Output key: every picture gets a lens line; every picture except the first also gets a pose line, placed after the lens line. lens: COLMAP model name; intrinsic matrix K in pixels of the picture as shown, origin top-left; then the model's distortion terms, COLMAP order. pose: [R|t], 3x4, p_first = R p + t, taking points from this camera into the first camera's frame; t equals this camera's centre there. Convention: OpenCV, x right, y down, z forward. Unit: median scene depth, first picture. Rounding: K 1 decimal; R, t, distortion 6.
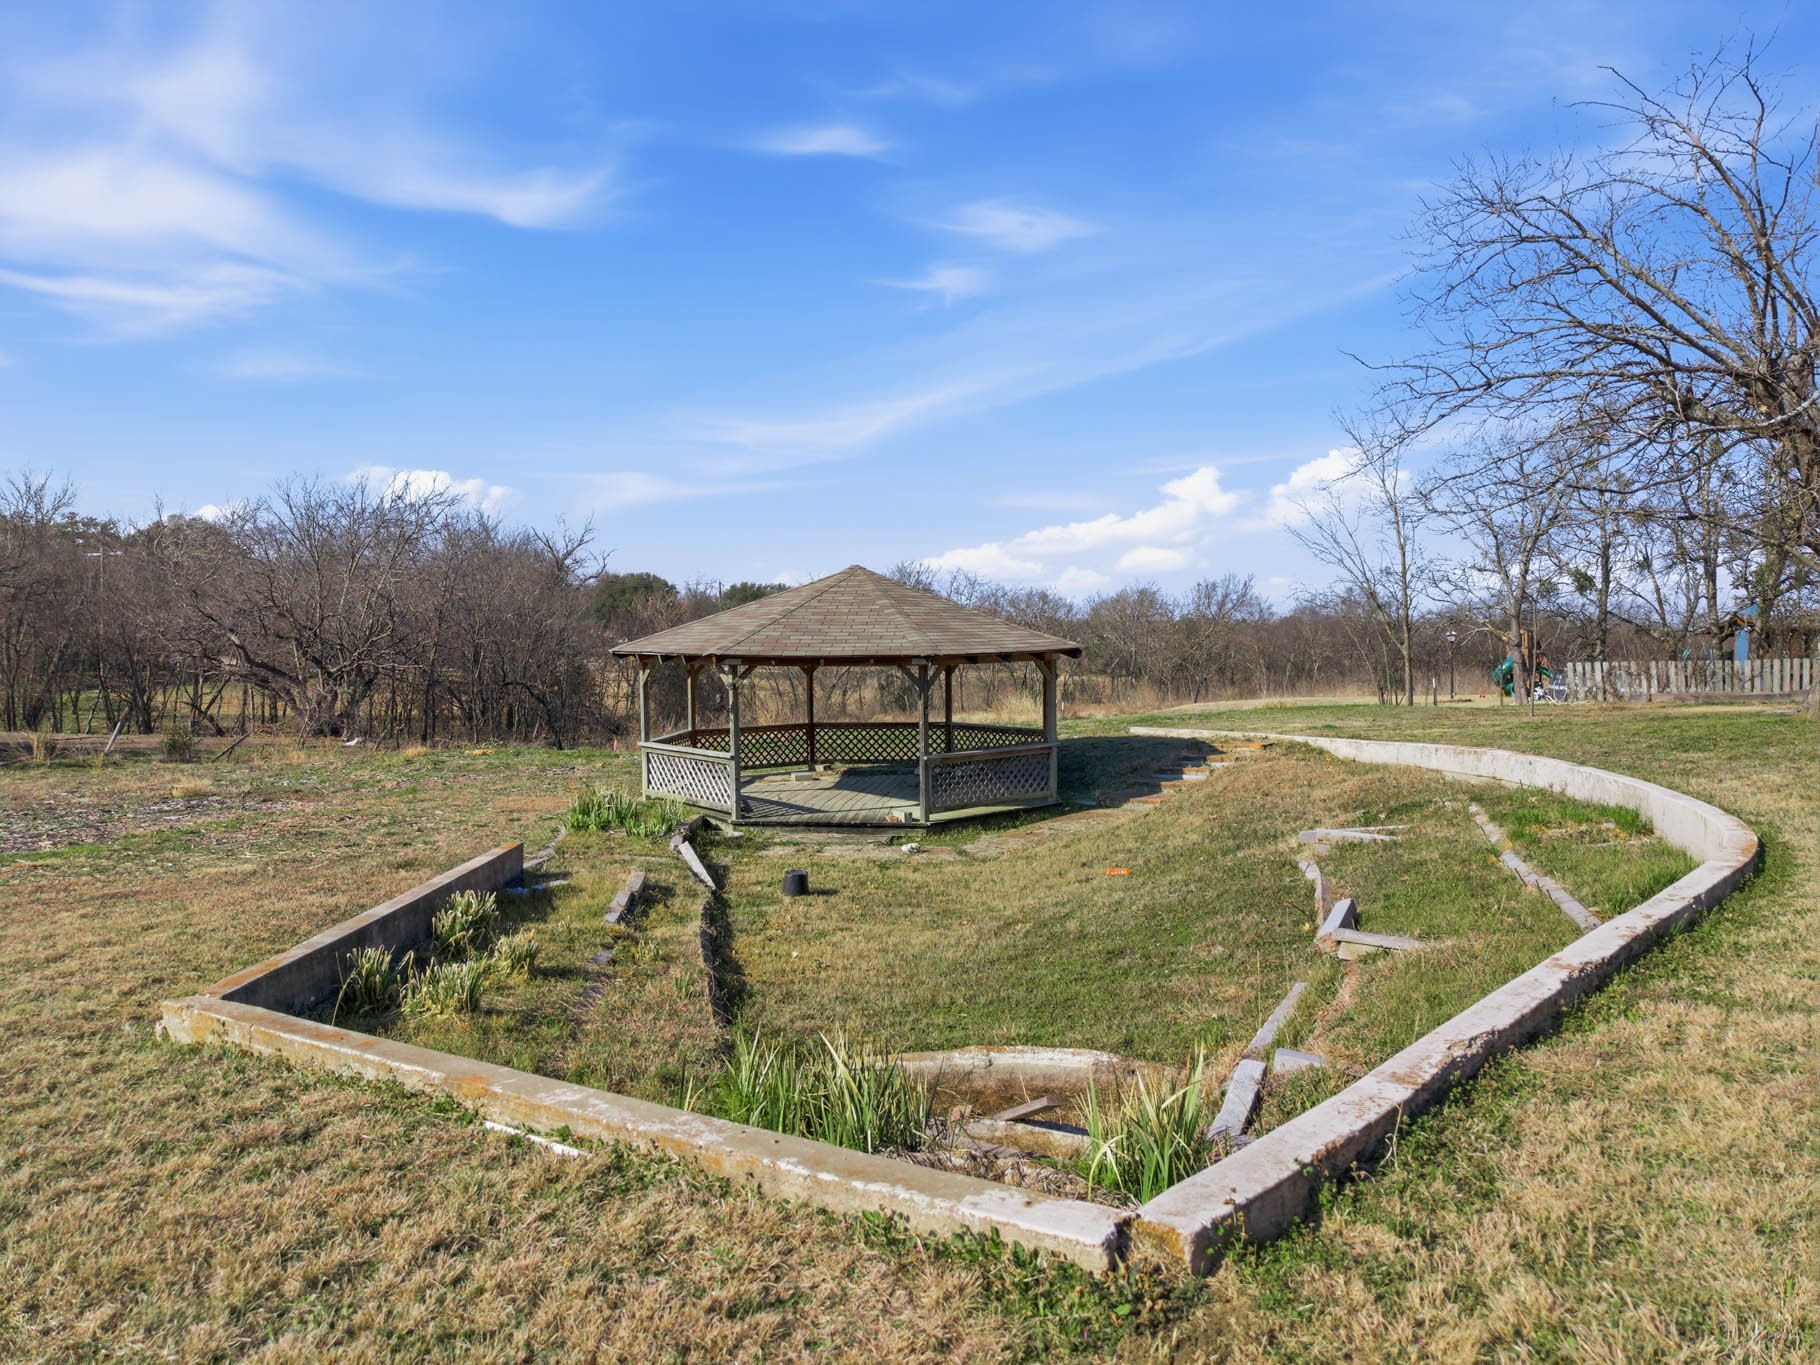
lens RADIAL K [[1218.7, 0, 910.0], [0, 1218.7, 682.5], [0, 0, 1]] dist [0.019213, -0.002362]
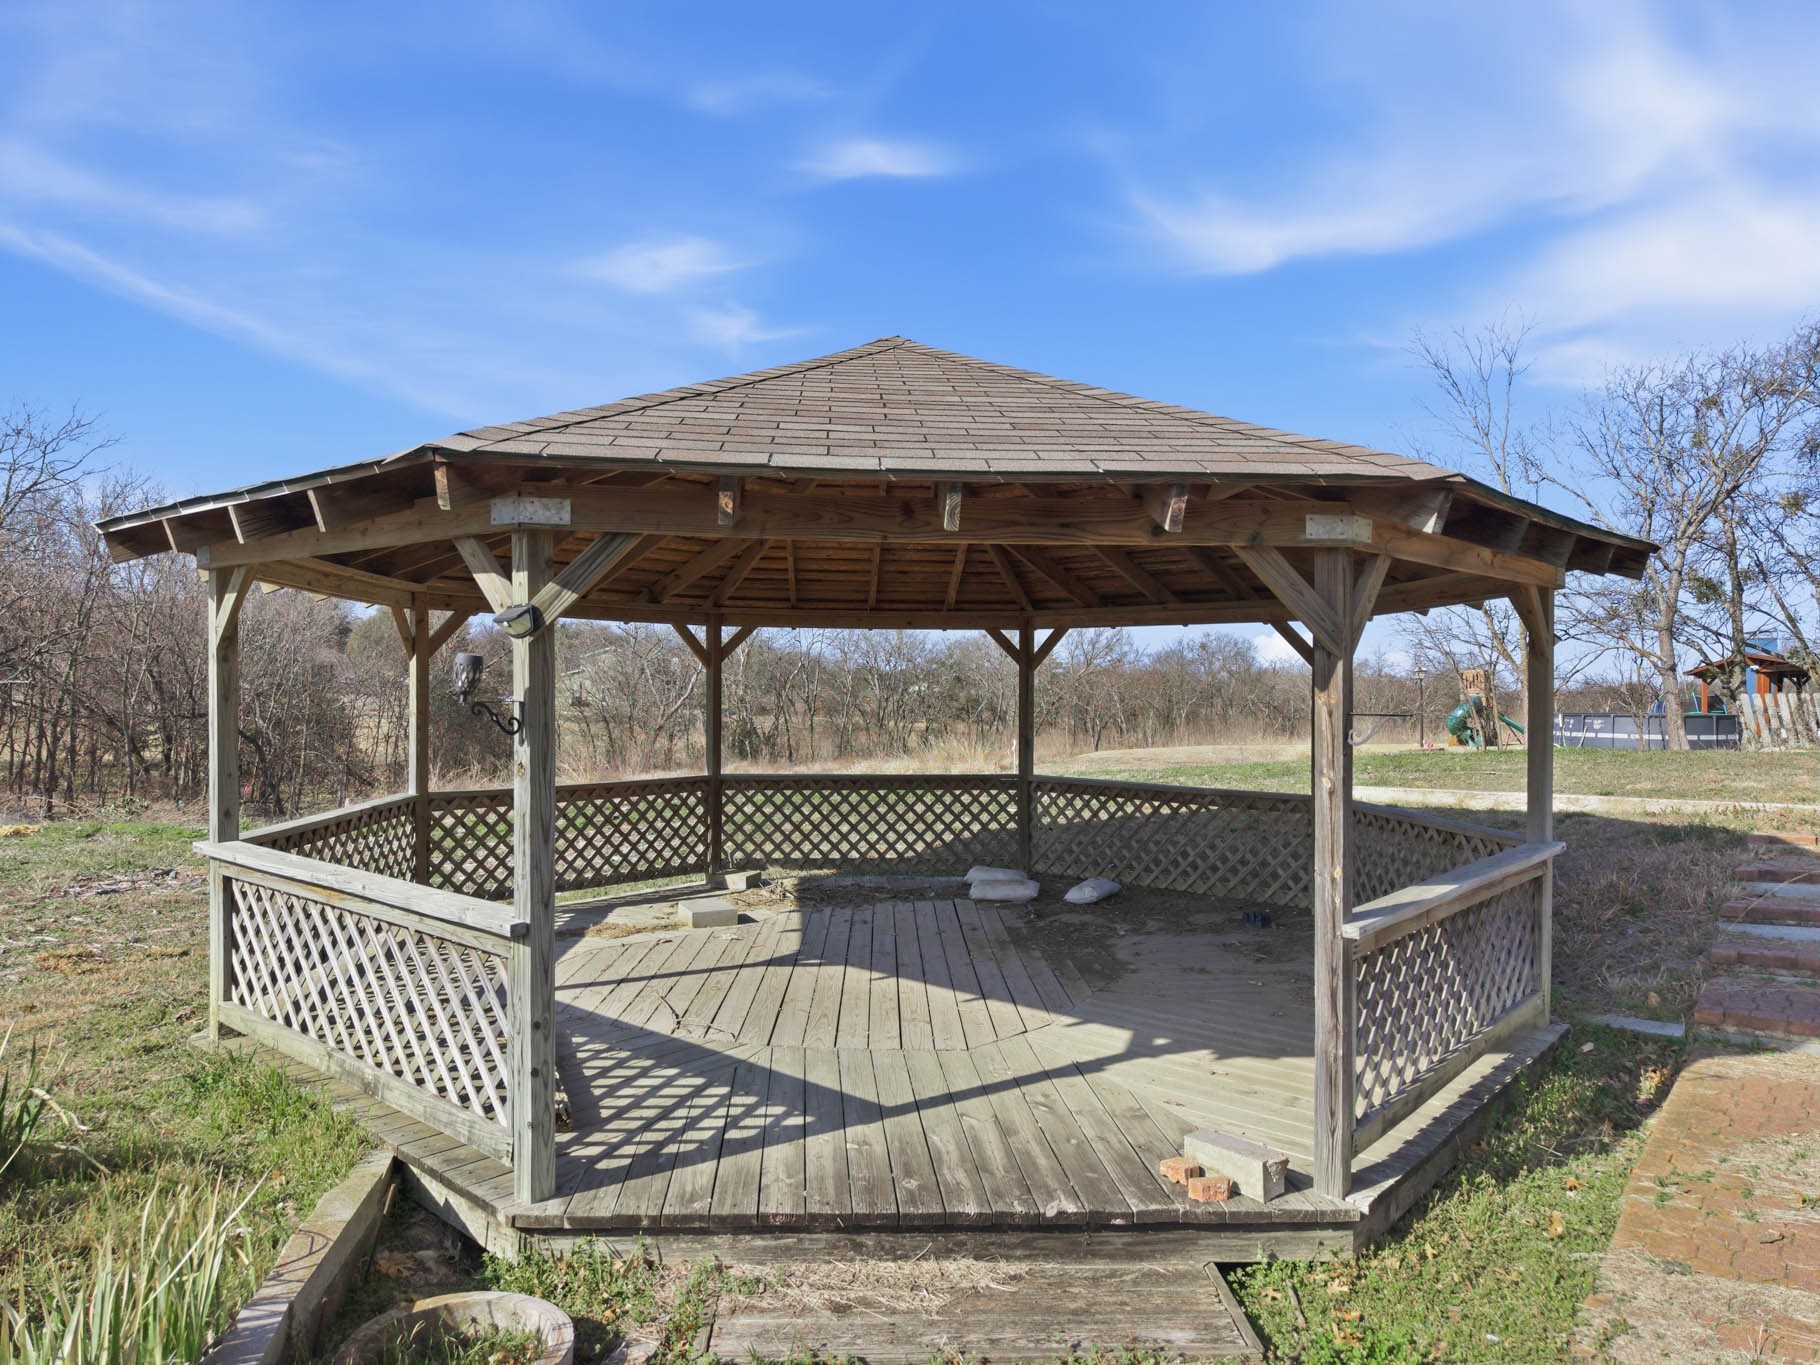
lens RADIAL K [[1218.7, 0, 910.0], [0, 1218.7, 682.5], [0, 0, 1]] dist [0.019213, -0.002362]
pose [[0.987949, 0.014457, 0.154101, -0.081019], [-0.007998, 0.999067, -0.042449, 0.017714], [-0.154571, 0.040705, 0.987143, 0.562297]]
